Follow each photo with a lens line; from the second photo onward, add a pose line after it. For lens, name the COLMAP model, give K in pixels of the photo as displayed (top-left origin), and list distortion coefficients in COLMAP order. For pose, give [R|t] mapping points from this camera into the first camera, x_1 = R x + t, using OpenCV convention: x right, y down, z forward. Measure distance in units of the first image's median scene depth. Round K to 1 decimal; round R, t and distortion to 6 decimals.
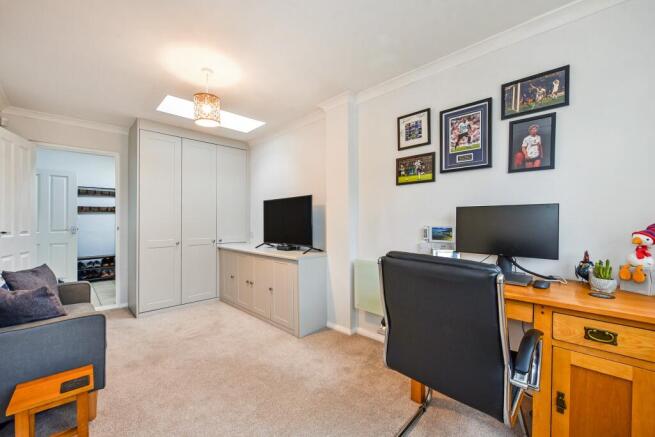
lens RADIAL K [[265.6, 0, 327.4], [0, 265.6, 222.4], [0, 0, 1]] dist [-0.000582, -0.000063]
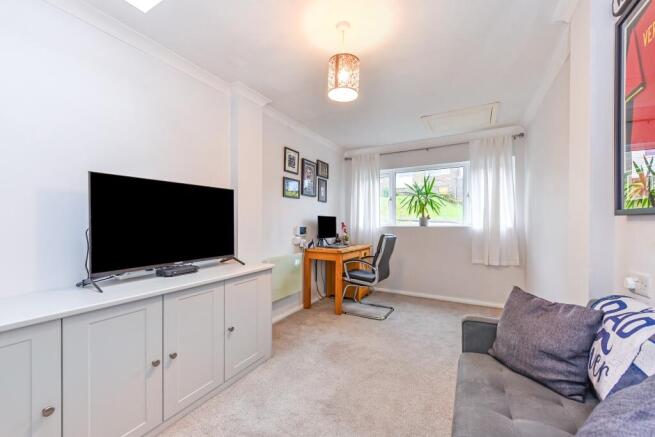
lens RADIAL K [[265.6, 0, 327.4], [0, 265.6, 222.4], [0, 0, 1]] dist [-0.000582, -0.000063]
pose [[-0.273073, -0.003306, 0.961988, -1.139789], [-0.000407, 0.999994, 0.003321, -0.014353], [-0.961993, 0.000515, -0.273072, 1.210664]]
